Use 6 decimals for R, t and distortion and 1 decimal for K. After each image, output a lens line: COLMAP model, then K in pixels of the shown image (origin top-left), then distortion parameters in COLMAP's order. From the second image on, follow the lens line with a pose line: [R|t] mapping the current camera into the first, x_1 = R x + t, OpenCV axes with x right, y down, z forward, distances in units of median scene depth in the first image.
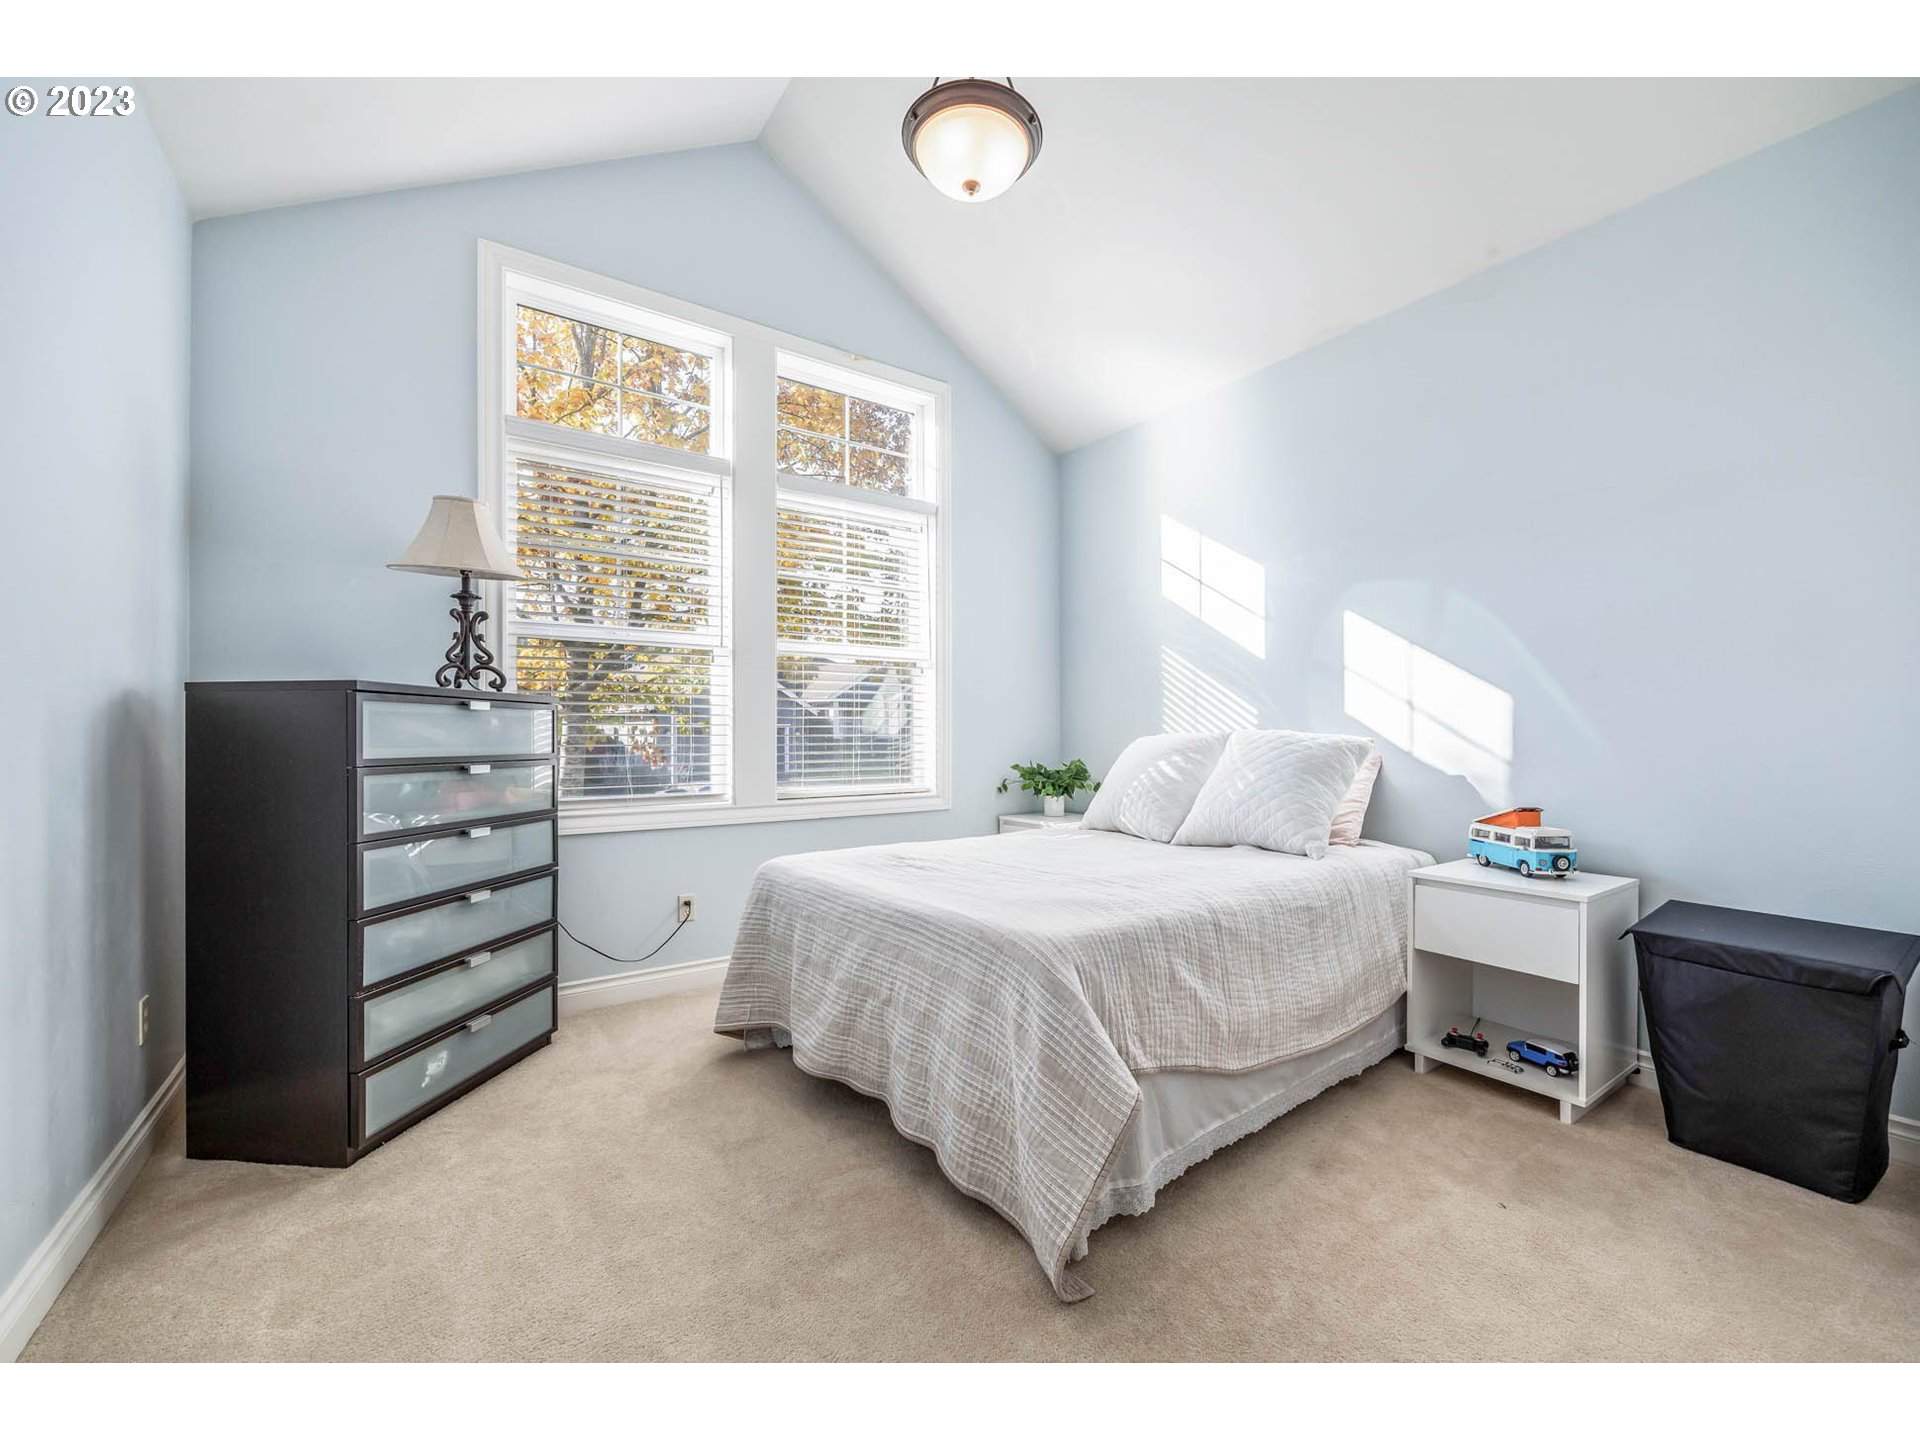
lens RADIAL K [[771.6, 0, 973.2], [0, 771.6, 724.5], [0, 0, 1]] dist [0.000530, -0.000128]
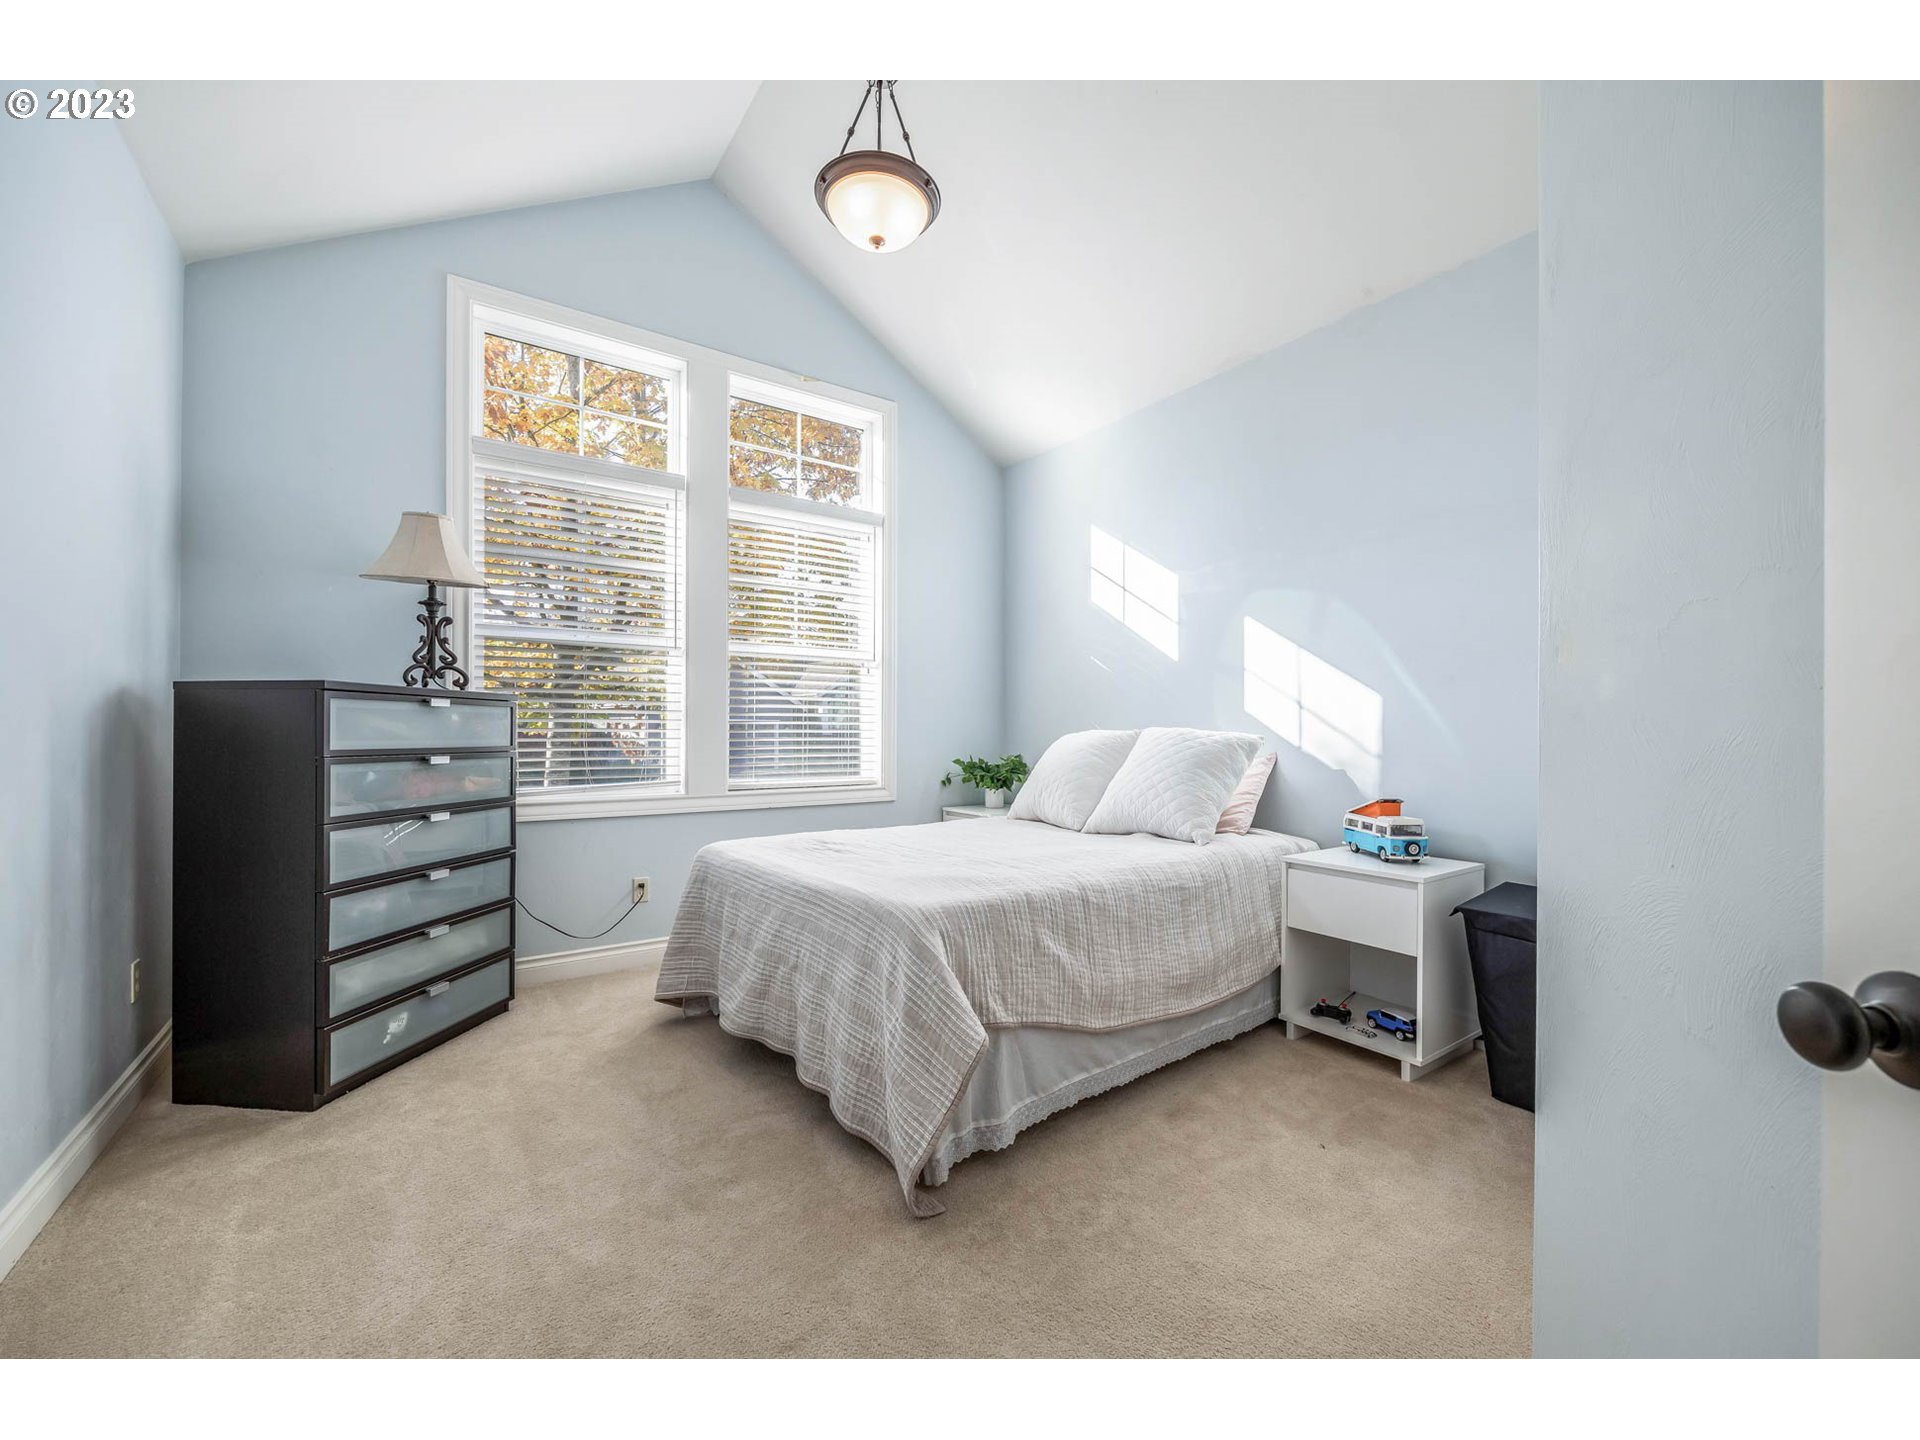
lens RADIAL K [[760.6, 0, 960.0], [0, 760.6, 720.0], [0, 0, 1]] dist [0.001061, 0.000093]
pose [[0.999986, 0.004198, -0.003292, 0.113748], [-0.004202, 0.999991, -0.001049, -0.001584], [0.003287, 0.001063, 0.999994, -0.093597]]
